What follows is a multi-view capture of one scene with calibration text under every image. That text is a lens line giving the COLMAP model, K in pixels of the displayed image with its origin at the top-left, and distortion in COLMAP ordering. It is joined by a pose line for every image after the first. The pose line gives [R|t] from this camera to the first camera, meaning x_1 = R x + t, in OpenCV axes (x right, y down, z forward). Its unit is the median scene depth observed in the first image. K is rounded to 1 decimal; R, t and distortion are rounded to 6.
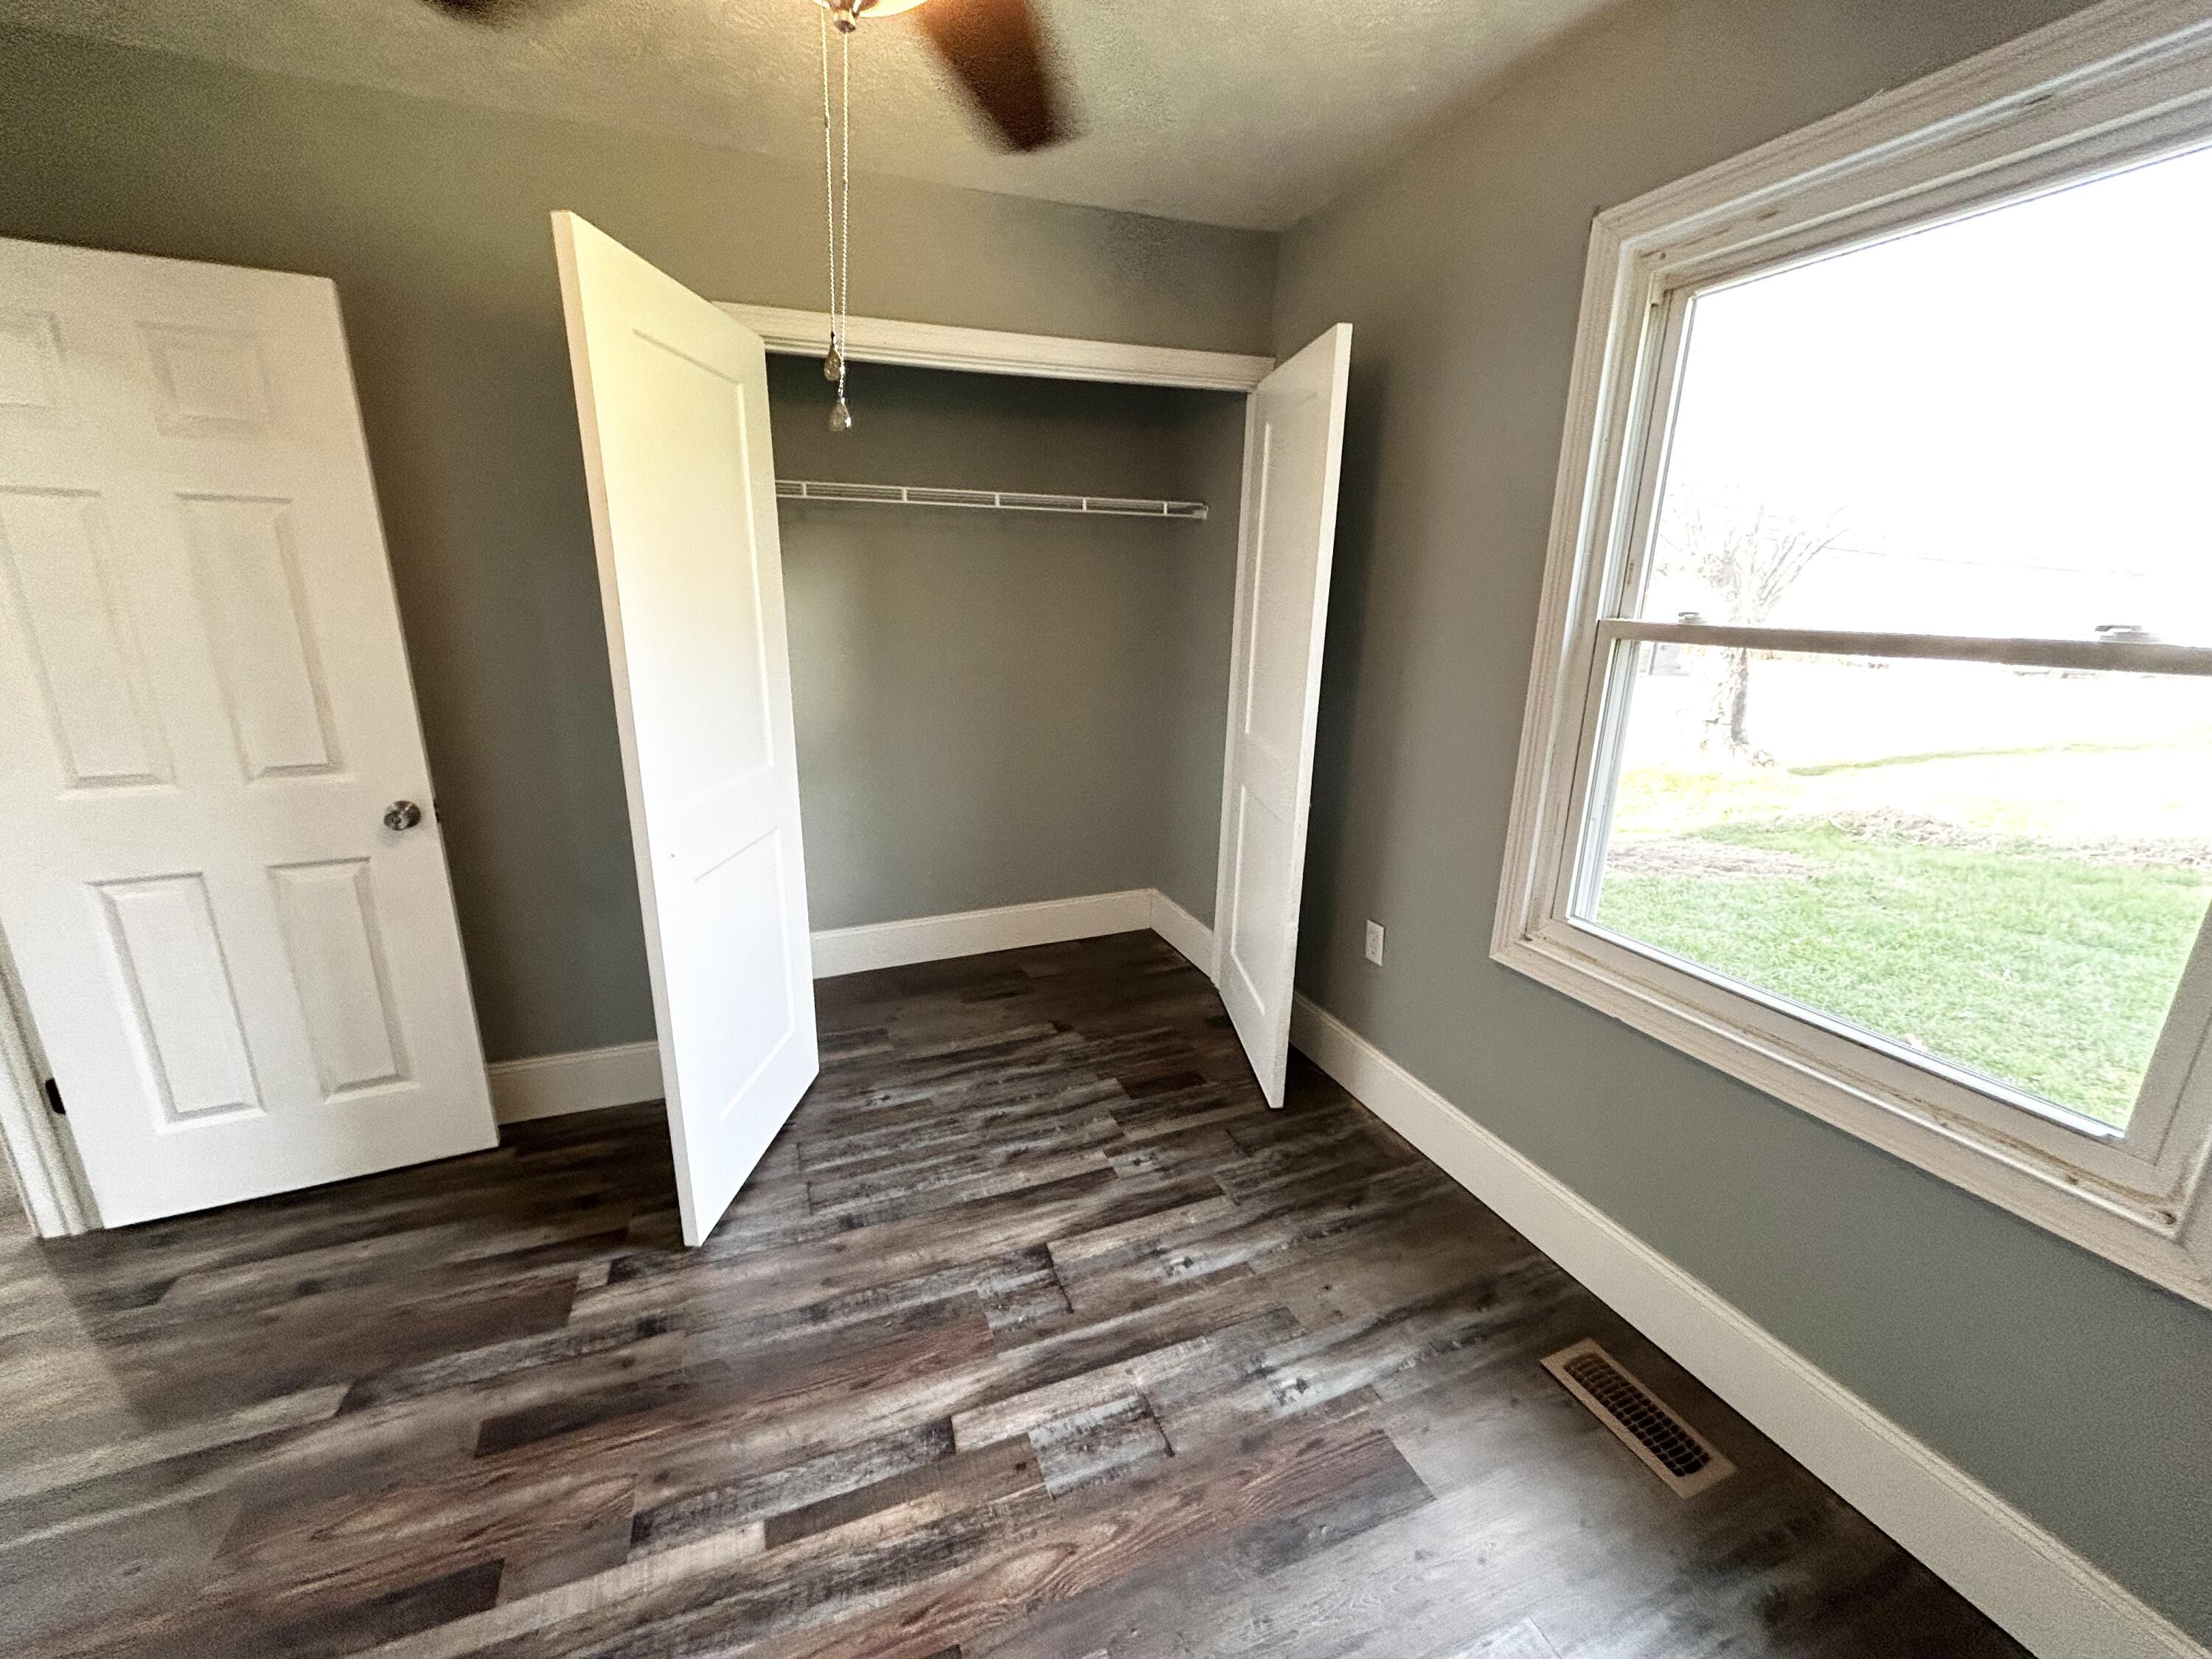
lens RADIAL K [[891.9, 0, 1102.1], [0, 891.9, 835.9], [0, 0, 1]] dist [-0.004989, 0.003050]
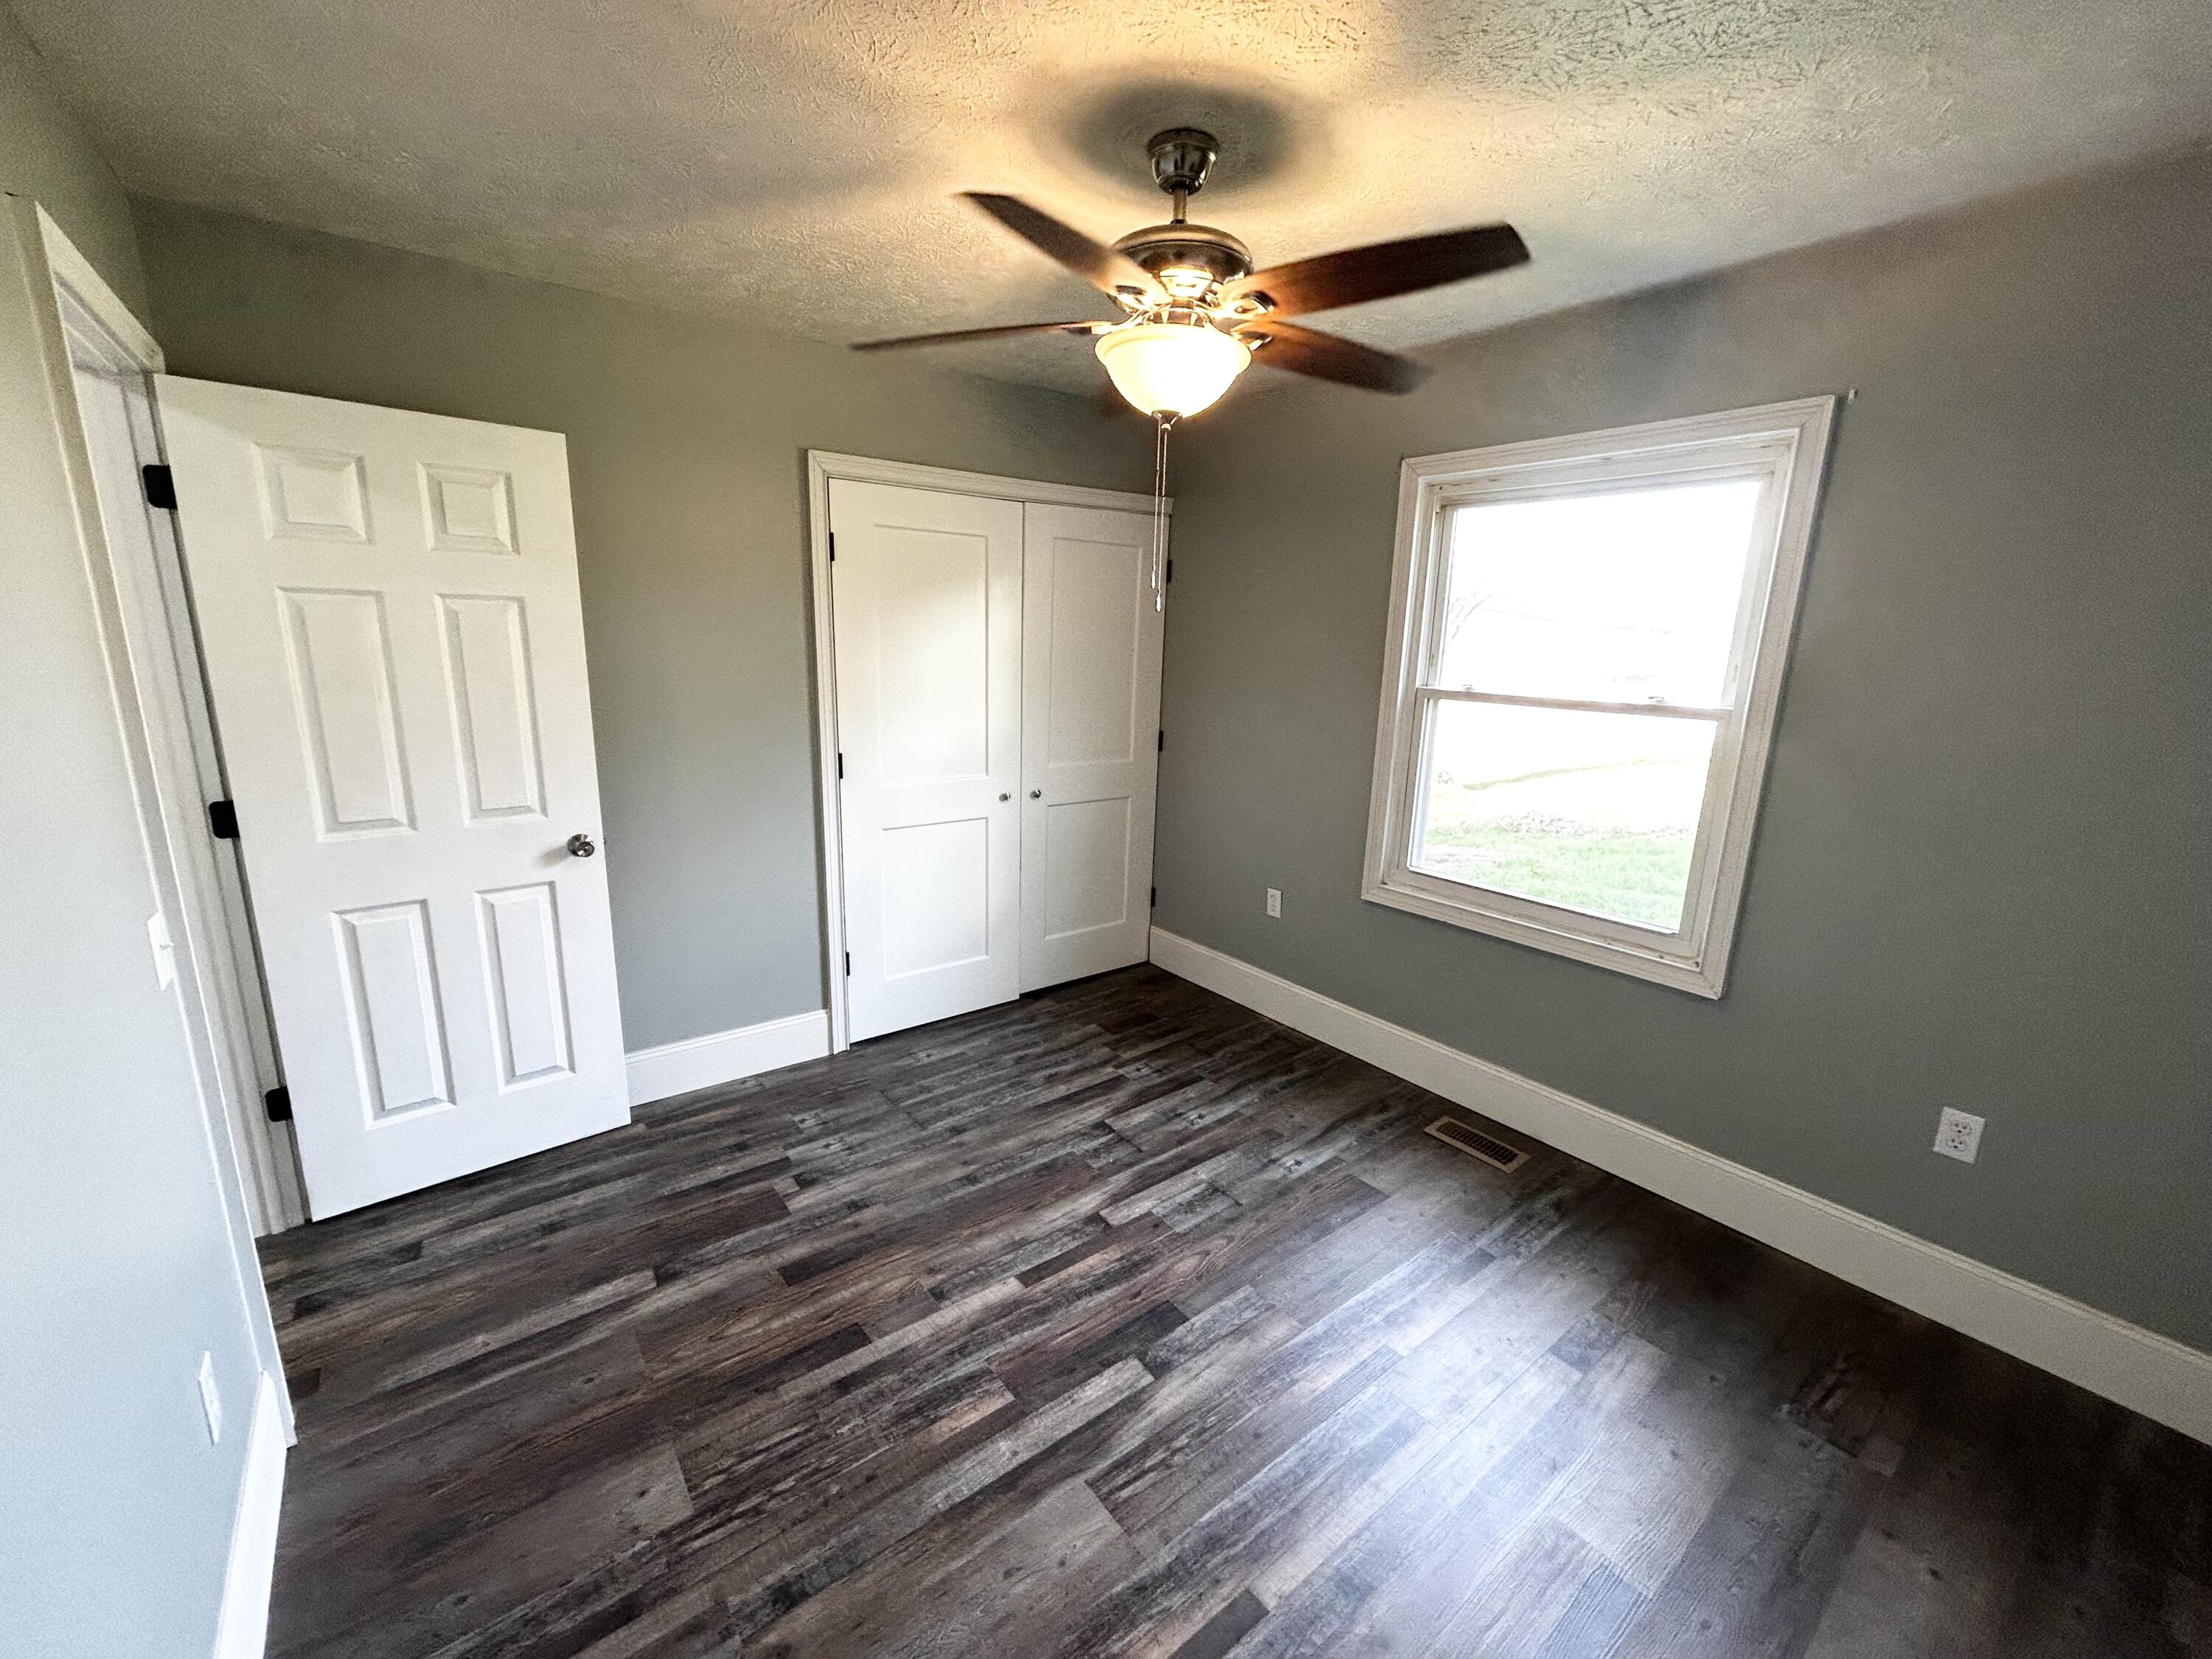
lens RADIAL K [[891.9, 0, 1104.4], [0, 891.9, 836.1], [0, 0, 1]] dist [-0.004989, 0.003050]
pose [[0.958503, -0.050642, 0.280548, -0.482810], [0.062927, 0.997406, -0.034953, 0.058738], [-0.278051, 0.051156, 0.959203, -0.429774]]
